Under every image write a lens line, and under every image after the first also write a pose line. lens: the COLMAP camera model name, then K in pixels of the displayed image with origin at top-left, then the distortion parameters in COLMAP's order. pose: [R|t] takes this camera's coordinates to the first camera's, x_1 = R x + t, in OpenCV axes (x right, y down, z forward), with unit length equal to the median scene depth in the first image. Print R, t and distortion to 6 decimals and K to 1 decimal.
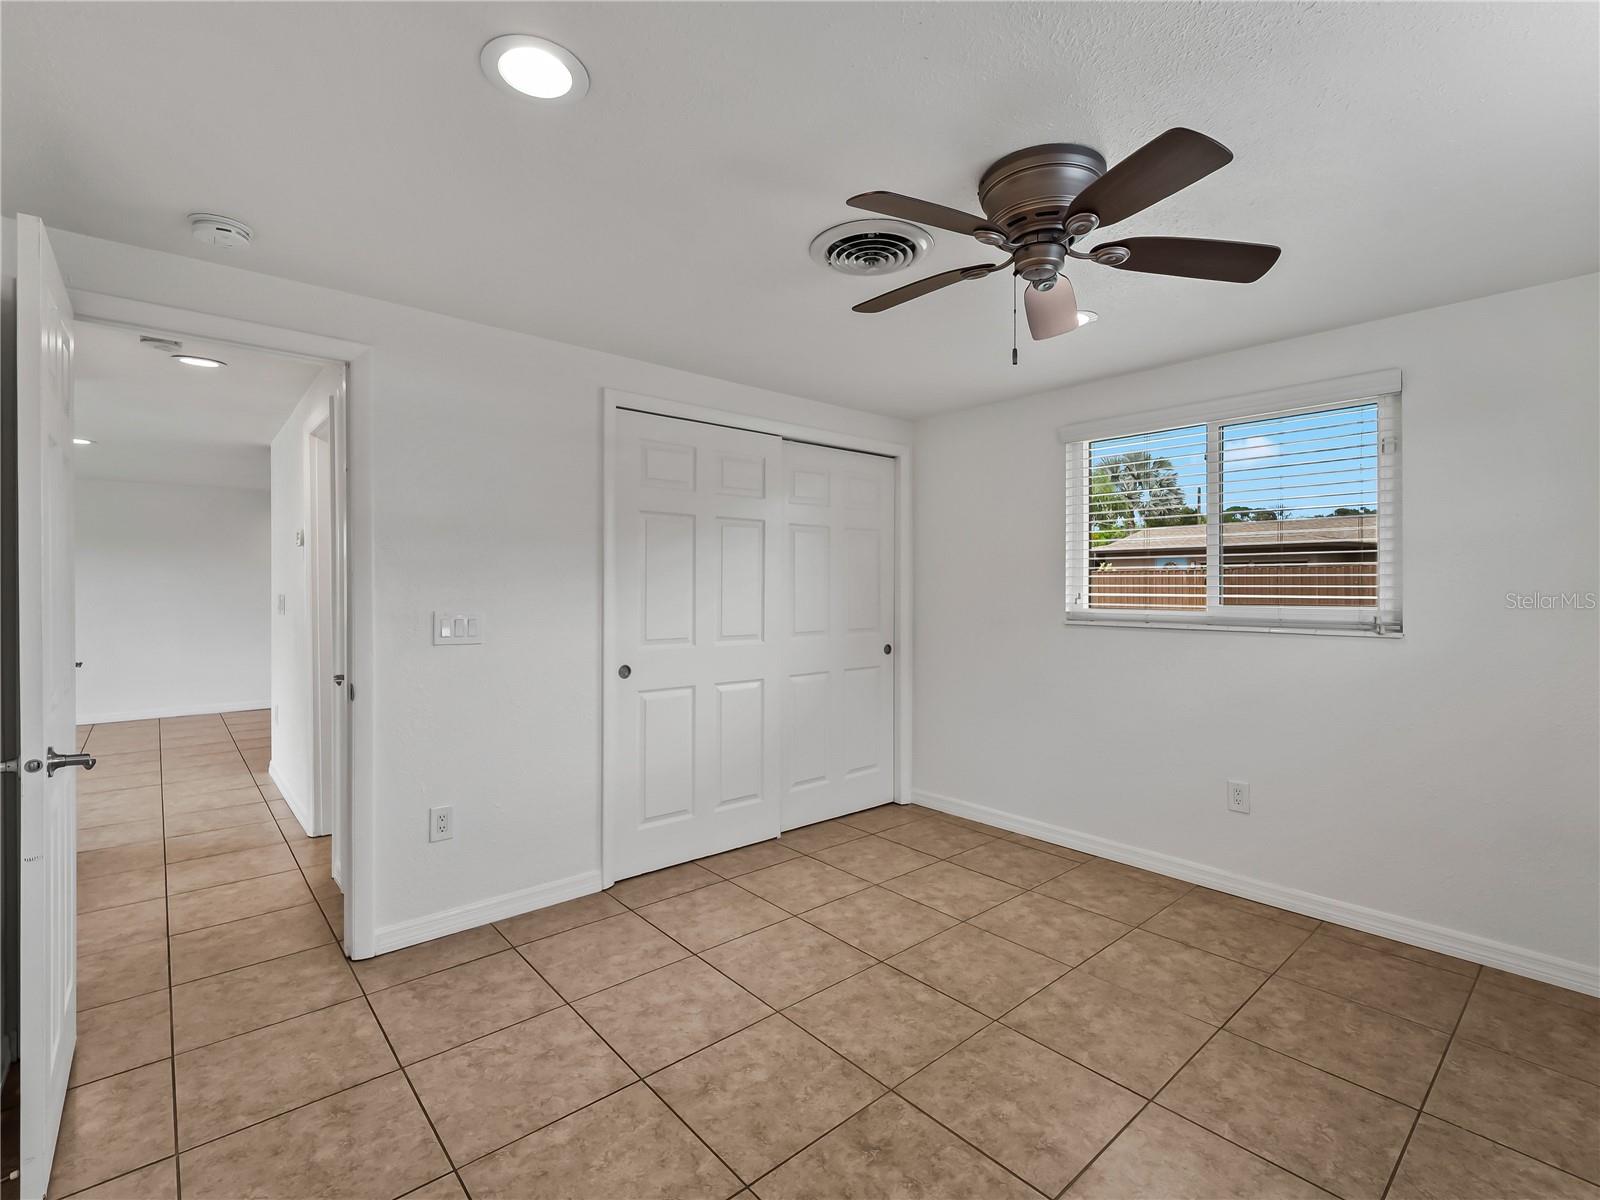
lens RADIAL K [[742.3, 0, 811.7], [0, 742.3, 588.5], [0, 0, 1]] dist [0.000387, -0.001254]
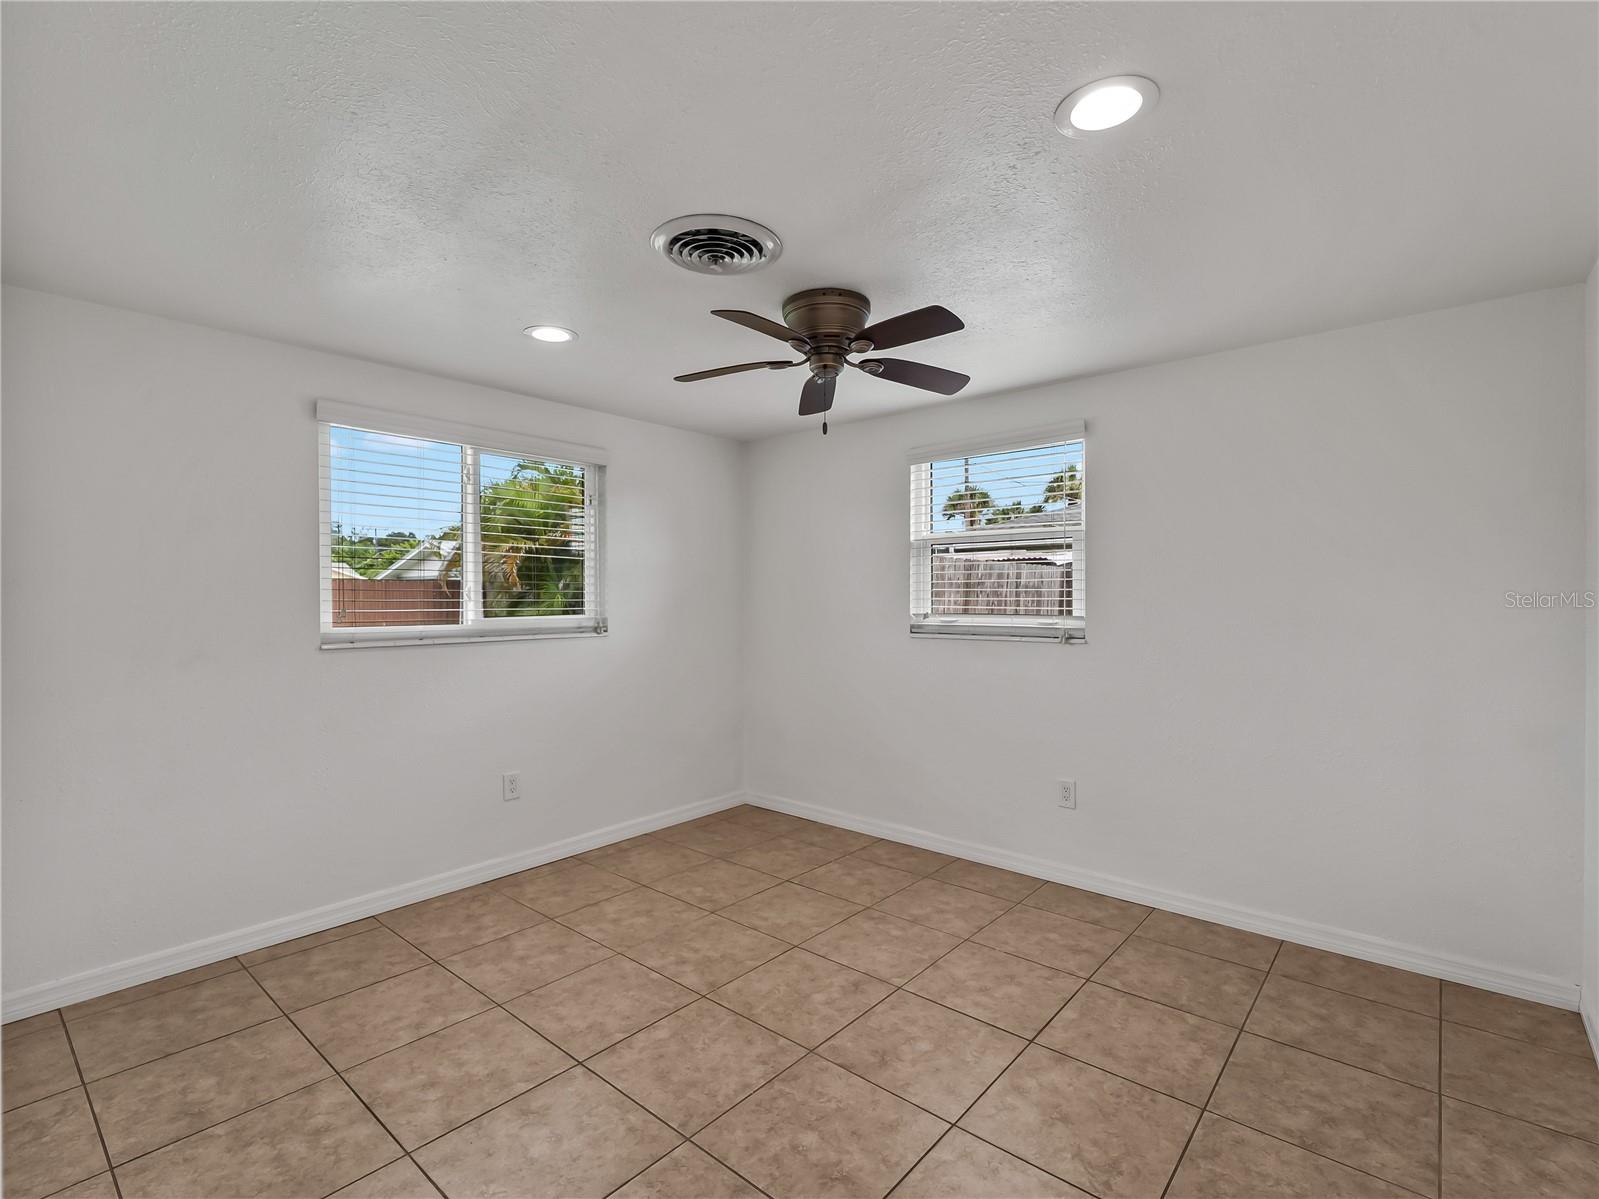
lens RADIAL K [[741.8, 0, 809.5], [0, 741.8, 603.3], [0, 0, 1]] dist [0.000387, -0.001254]
pose [[-0.142264, -0.006272, 0.989809, -0.734453], [0.003253, 0.999972, 0.006804, -0.005955], [-0.989823, 0.004187, -0.142240, 0.854041]]
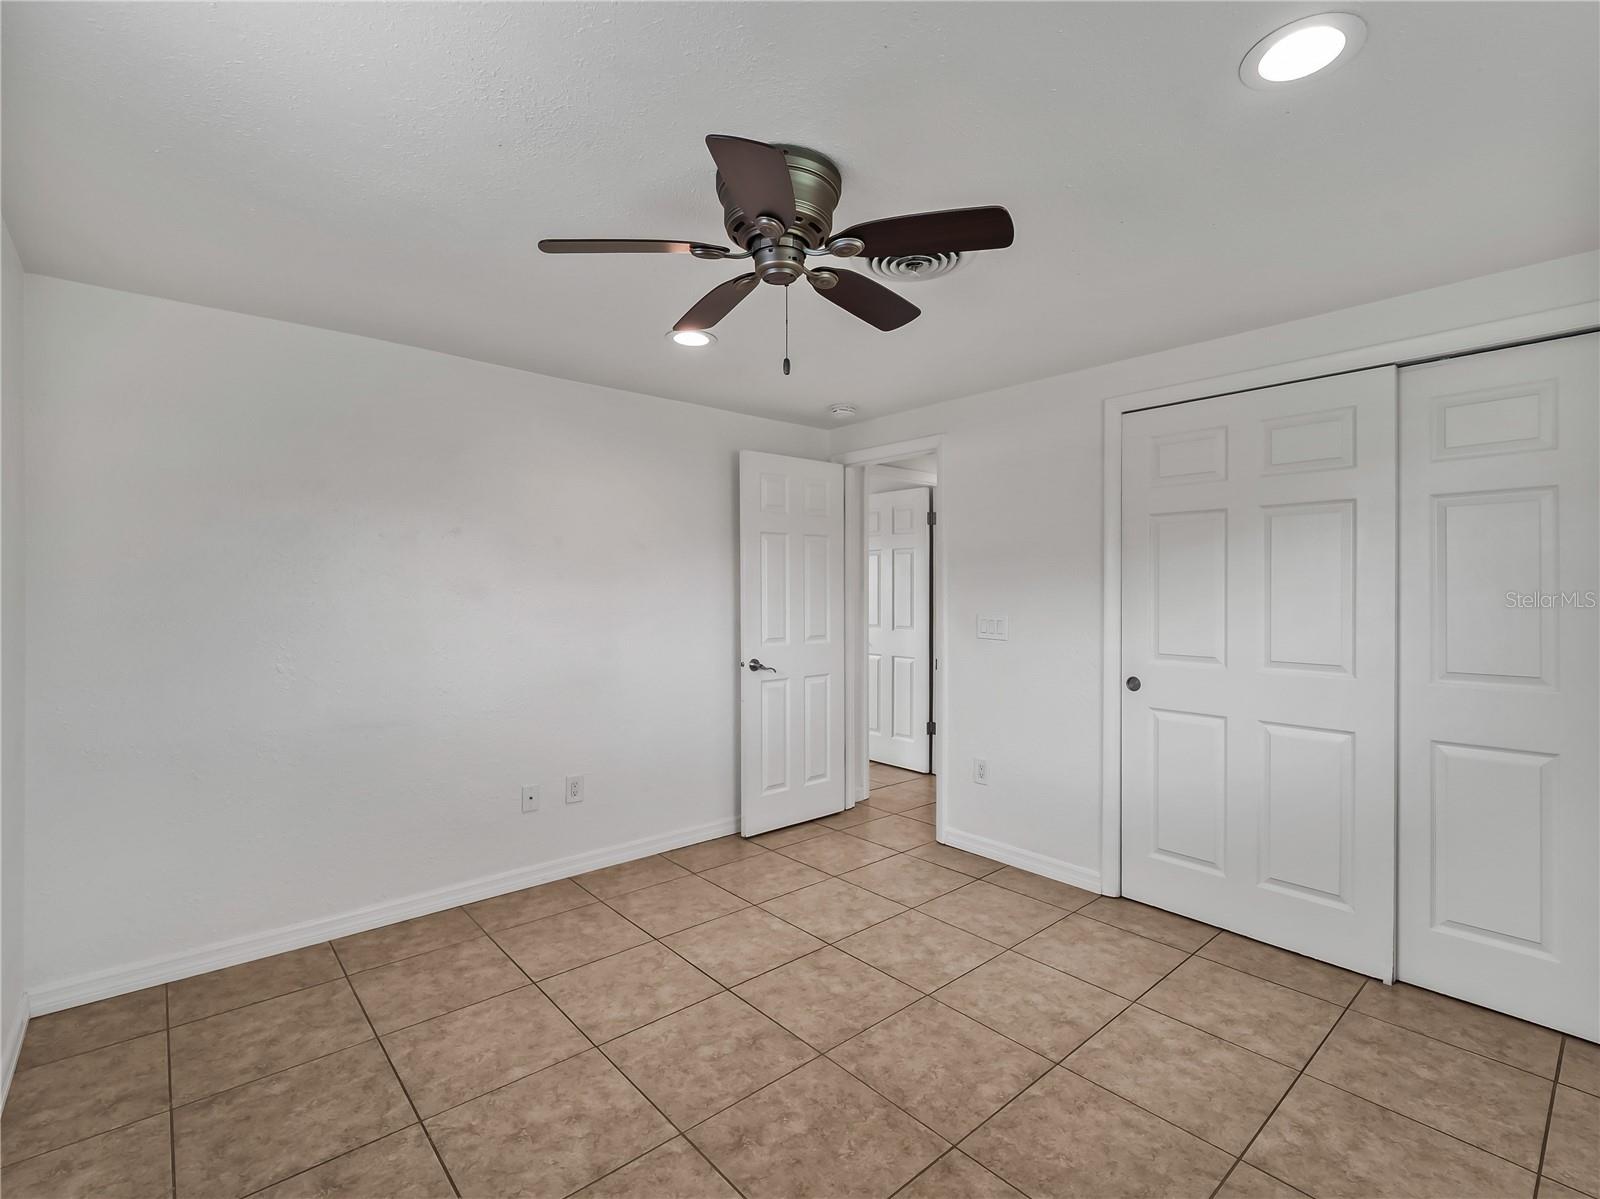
lens RADIAL K [[742.3, 0, 803.7], [0, 742.3, 593.8], [0, 0, 1]] dist [0.000387, -0.001254]
pose [[-0.009888, 0.000314, -0.999951, 0.888489], [-0.003899, 0.999992, 0.000353, -0.004769], [0.999944, 0.003902, -0.009887, 0.722359]]
